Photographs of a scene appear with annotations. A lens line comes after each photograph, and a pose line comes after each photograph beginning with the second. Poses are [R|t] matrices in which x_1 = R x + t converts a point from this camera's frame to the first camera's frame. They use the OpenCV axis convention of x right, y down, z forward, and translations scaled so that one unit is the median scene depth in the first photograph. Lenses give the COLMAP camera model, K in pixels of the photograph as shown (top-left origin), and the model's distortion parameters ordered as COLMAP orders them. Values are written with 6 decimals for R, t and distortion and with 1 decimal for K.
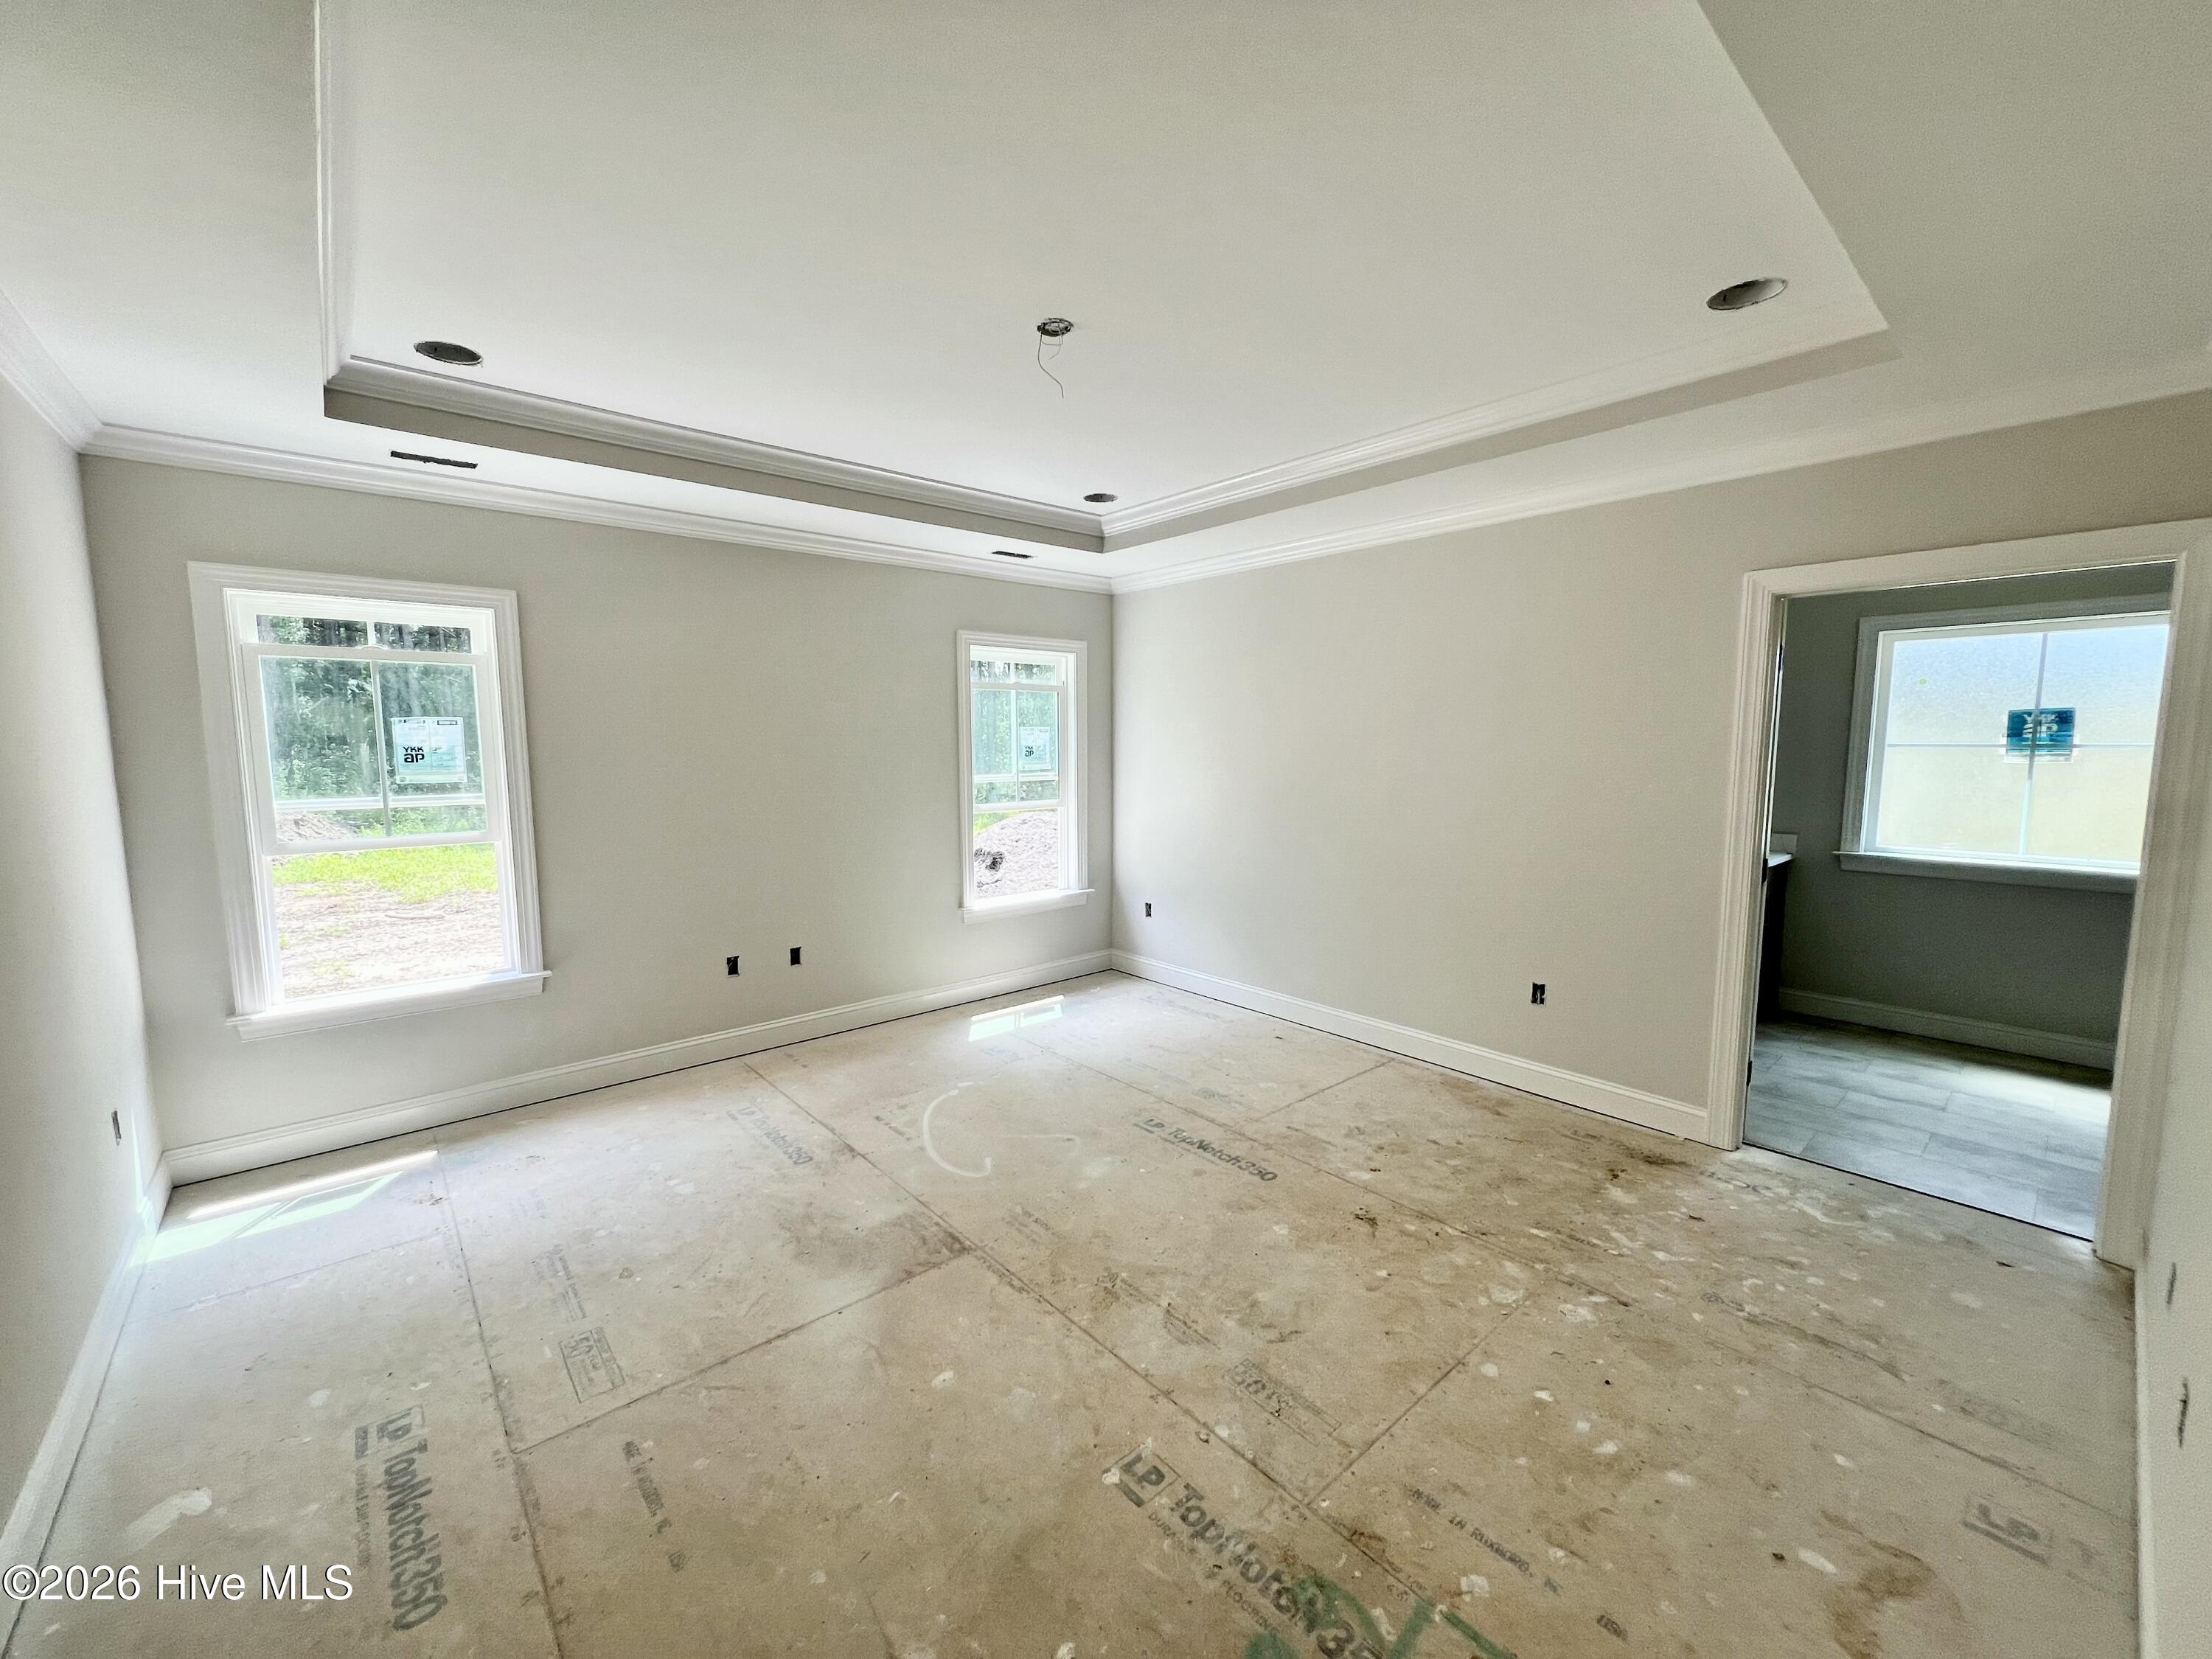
lens RADIAL K [[881.2, 0, 1106.0], [0, 881.2, 829.5], [0, 0, 1]] dist [0.002112, 0.000481]
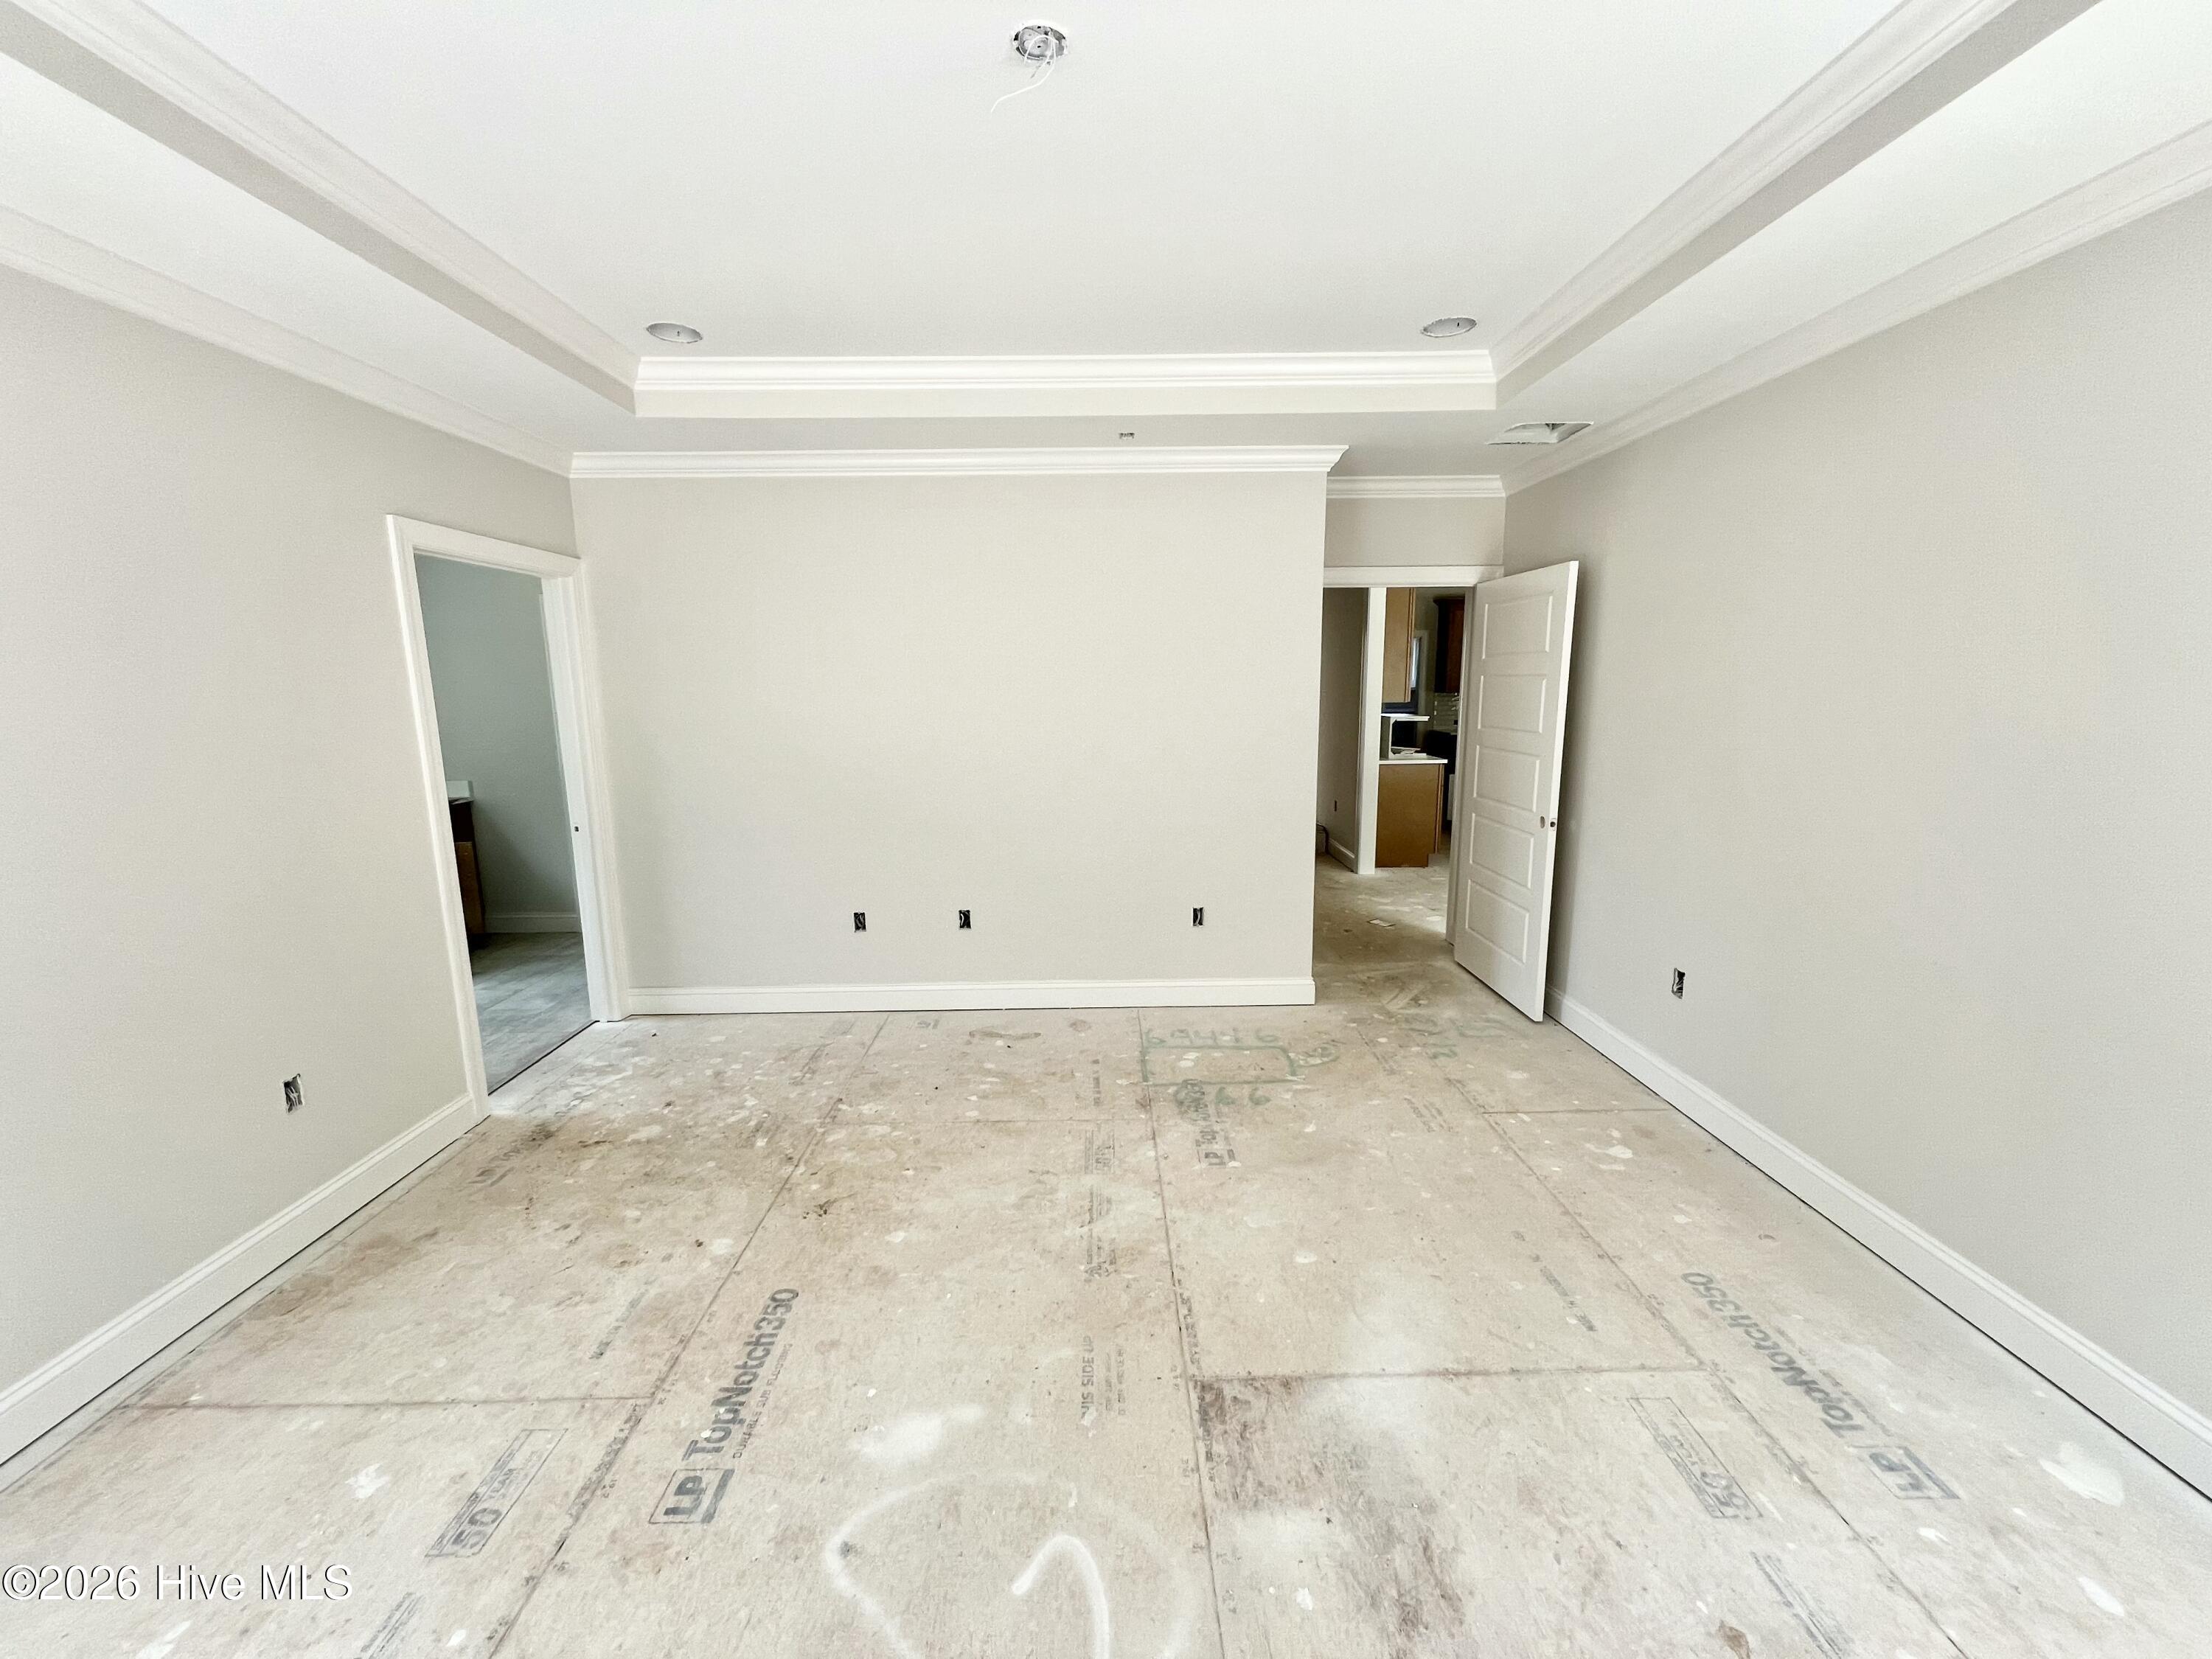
lens RADIAL K [[881.2, 0, 1106.0], [0, 881.2, 829.5], [0, 0, 1]] dist [0.002112, 0.000481]
pose [[-0.761358, -0.094118, 0.641463, -0.525767], [0.082788, 0.967194, 0.240173, -0.157068], [-0.643024, 0.235963, -0.728589, 1.475437]]
